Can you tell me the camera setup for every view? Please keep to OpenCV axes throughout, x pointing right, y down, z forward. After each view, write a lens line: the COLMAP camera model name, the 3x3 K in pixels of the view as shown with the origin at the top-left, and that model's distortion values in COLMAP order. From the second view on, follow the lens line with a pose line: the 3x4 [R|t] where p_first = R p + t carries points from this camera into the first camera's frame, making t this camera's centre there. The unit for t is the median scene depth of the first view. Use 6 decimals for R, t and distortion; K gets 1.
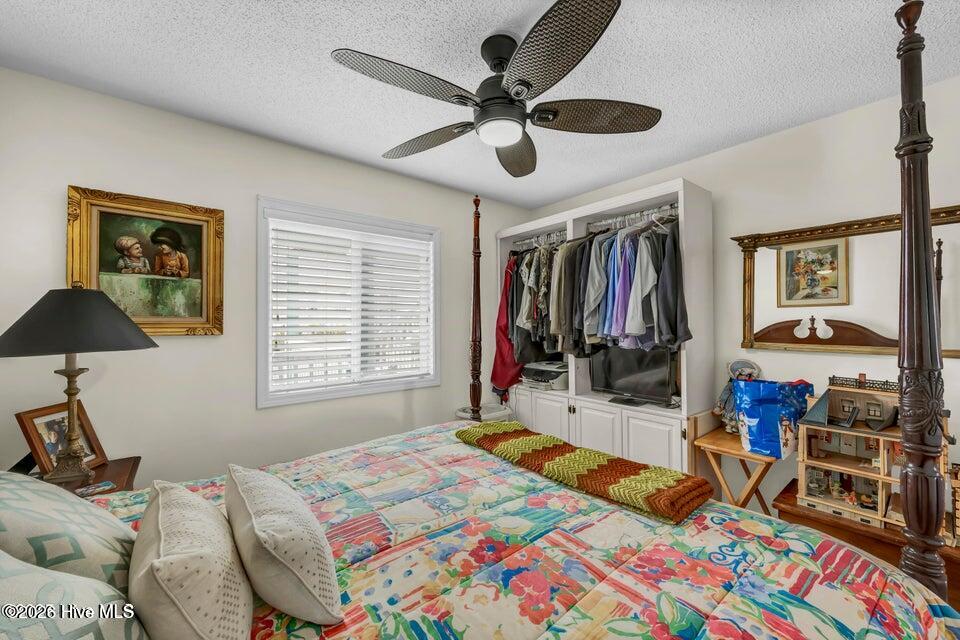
lens RADIAL K [[379.3, 0, 485.7], [0, 379.3, 322.9], [0, 0, 1]] dist [-0.001386, -0.000019]
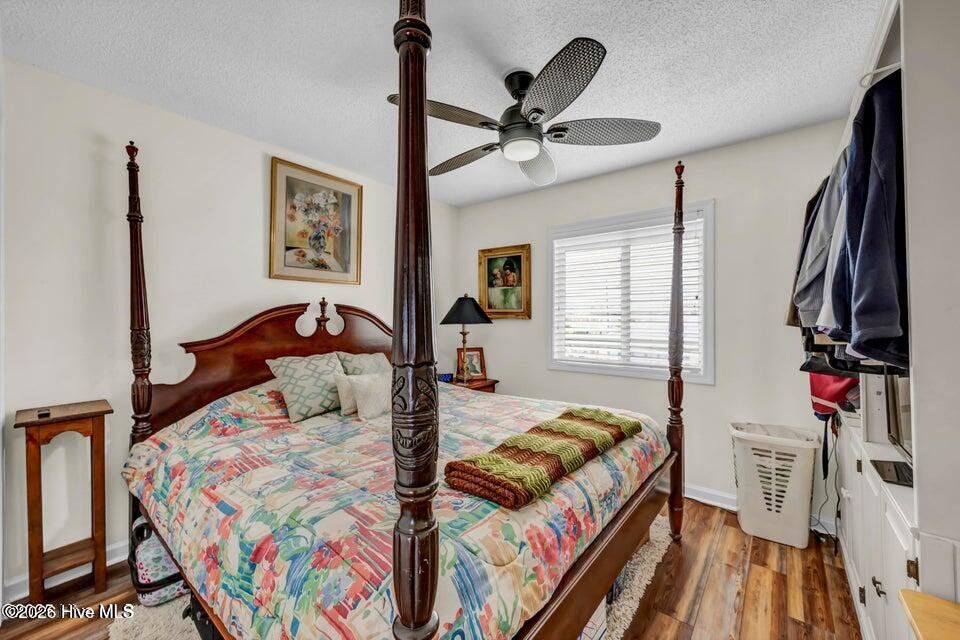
lens RADIAL K [[379.3, 0, 485.7], [0, 379.3, 322.9], [0, 0, 1]] dist [-0.001386, -0.000019]
pose [[0.204980, 0.020483, -0.978552, 0.998134], [-0.007377, 0.999785, 0.019382, 0.018278], [0.978738, 0.003246, 0.205087, 0.543266]]
